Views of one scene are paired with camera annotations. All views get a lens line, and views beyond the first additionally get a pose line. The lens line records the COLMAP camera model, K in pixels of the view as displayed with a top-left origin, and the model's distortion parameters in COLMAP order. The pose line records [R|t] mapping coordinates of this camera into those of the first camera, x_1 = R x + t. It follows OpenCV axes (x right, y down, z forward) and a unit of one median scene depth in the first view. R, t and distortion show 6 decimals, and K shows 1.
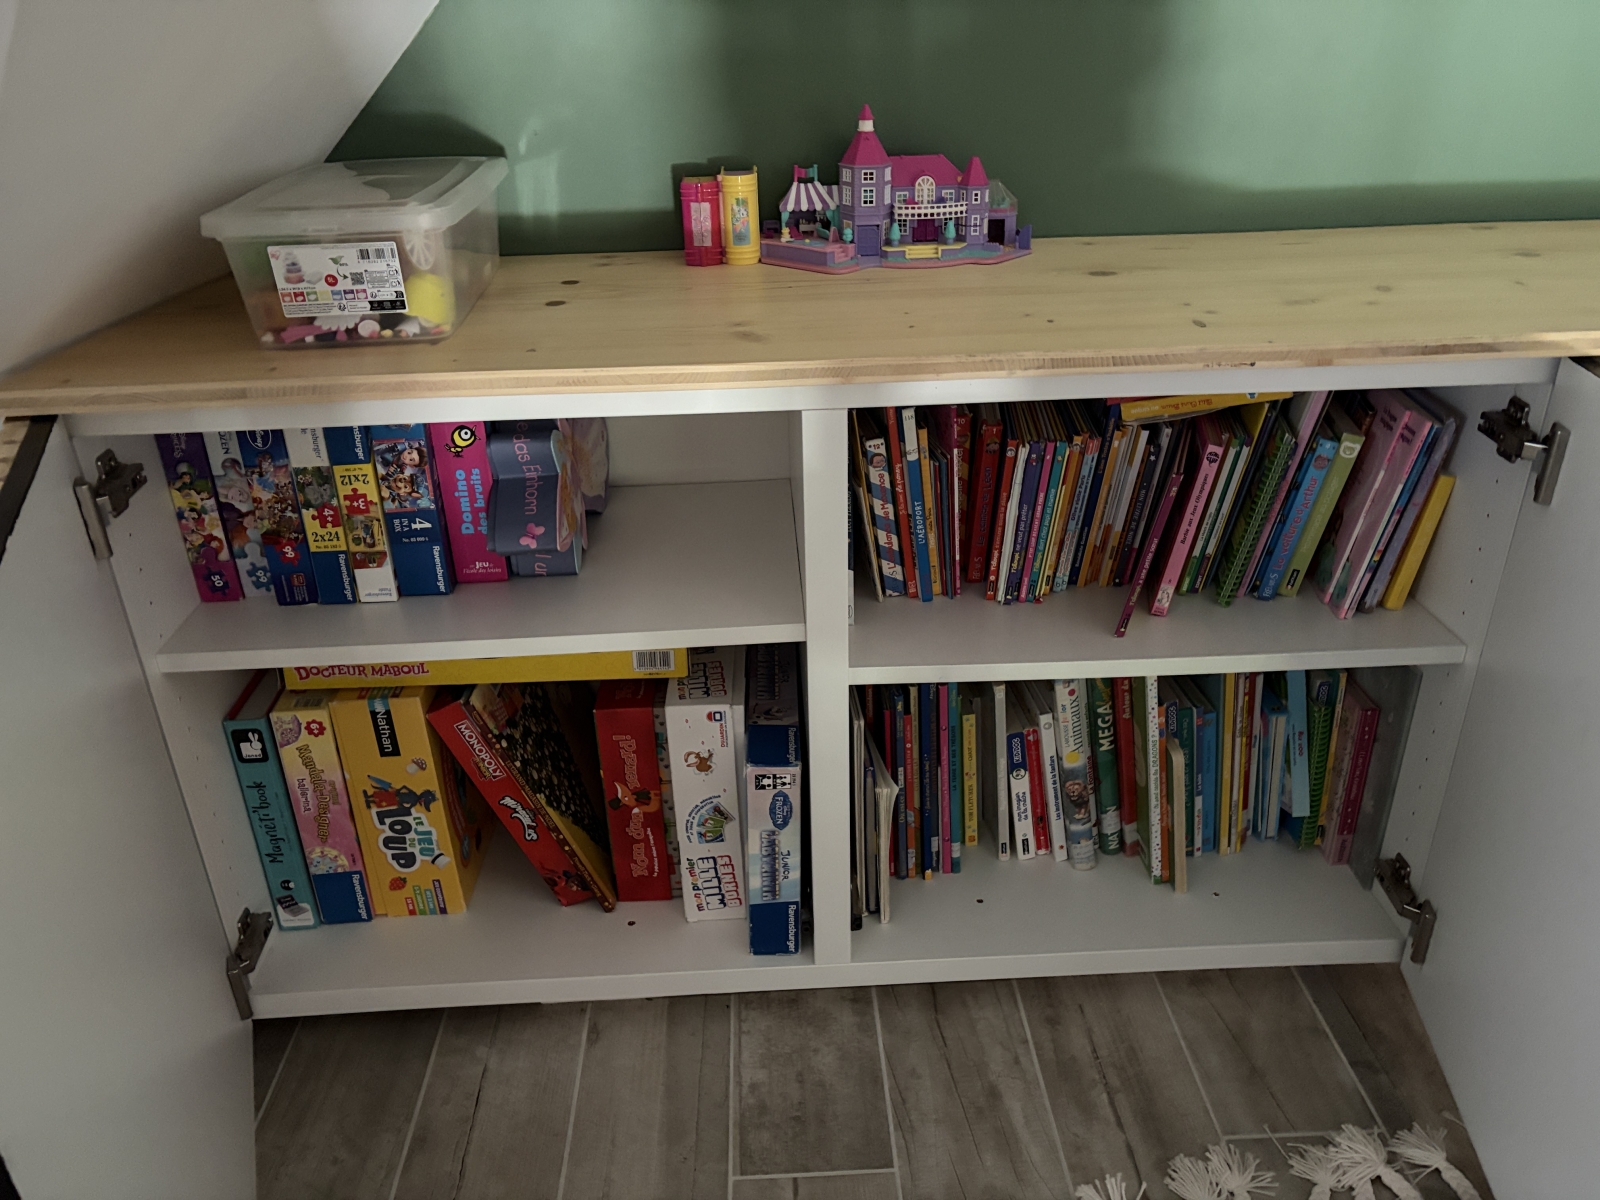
lens RADIAL K [[1204.4, 0, 800.0], [0, 1204.4, 600.0], [0, 0, 1]] dist [0.005489, 0.002431]
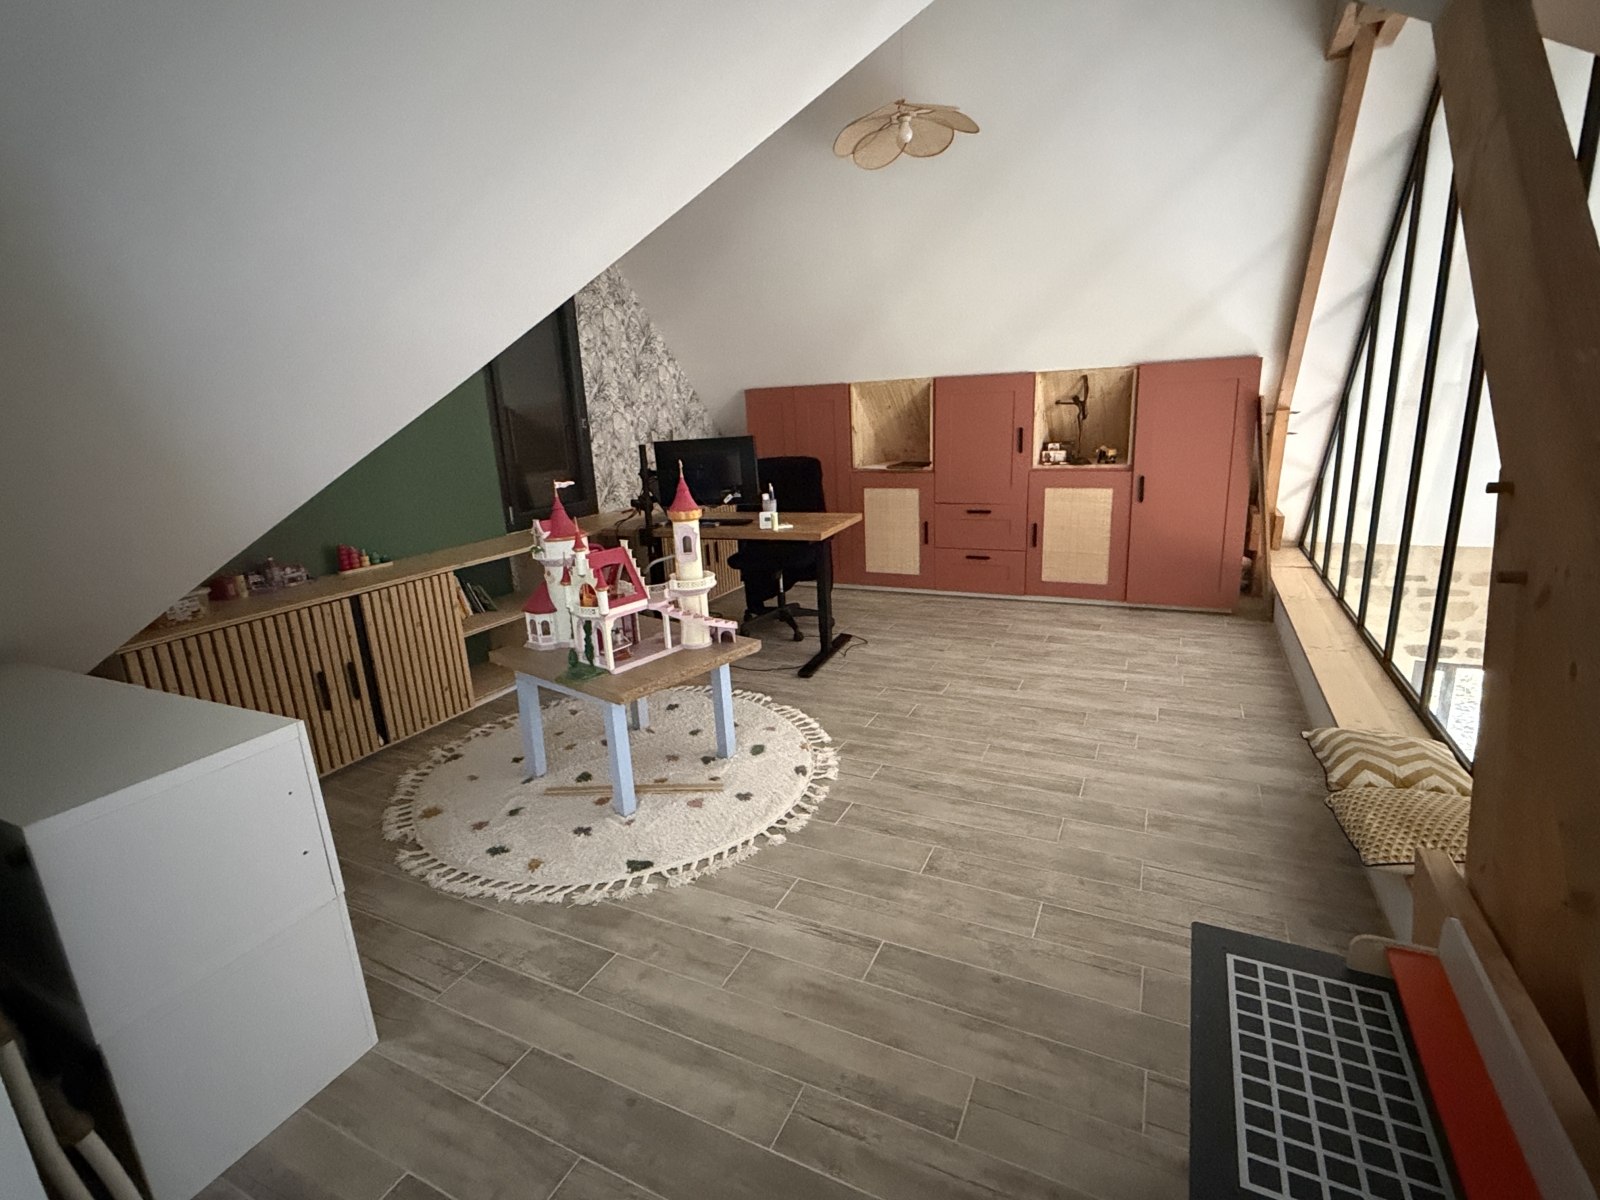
lens RADIAL K [[752.0, 0, 800.0], [0, 752.0, 600.0], [0, 0, 1]] dist [0.000276, 0.000030]
pose [[0.478984, -0.219174, 0.850022, -1.490667], [0.431814, 0.901898, -0.010776, 0.620926], [-0.764272, 0.372213, 0.526637, -1.929120]]
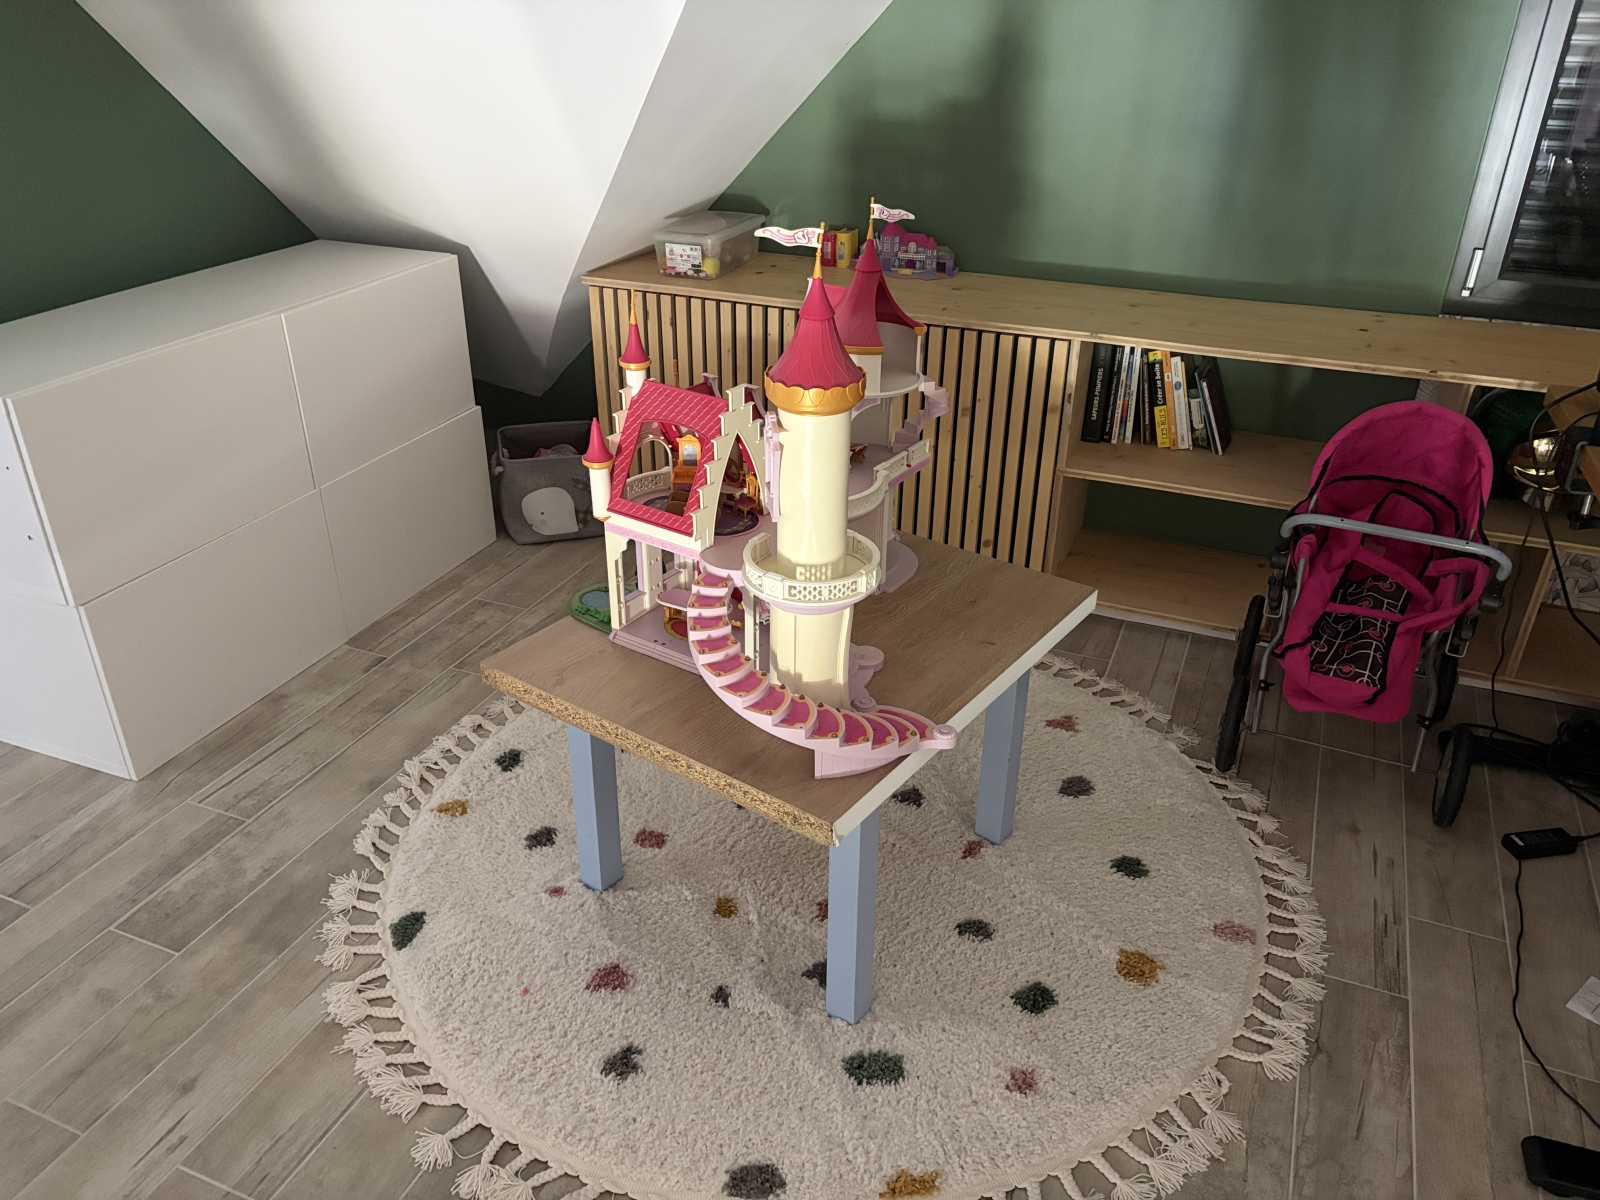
lens RADIAL K [[1204.4, 0, 800.0], [0, 1204.4, 600.0], [0, 0, 1]] dist [0.005489, 0.002431]
pose [[0.902845, 0.230637, -0.362875, 1.166381], [-0.221412, 0.972845, 0.067442, 0.307917], [0.368576, 0.019455, 0.929394, -1.685191]]
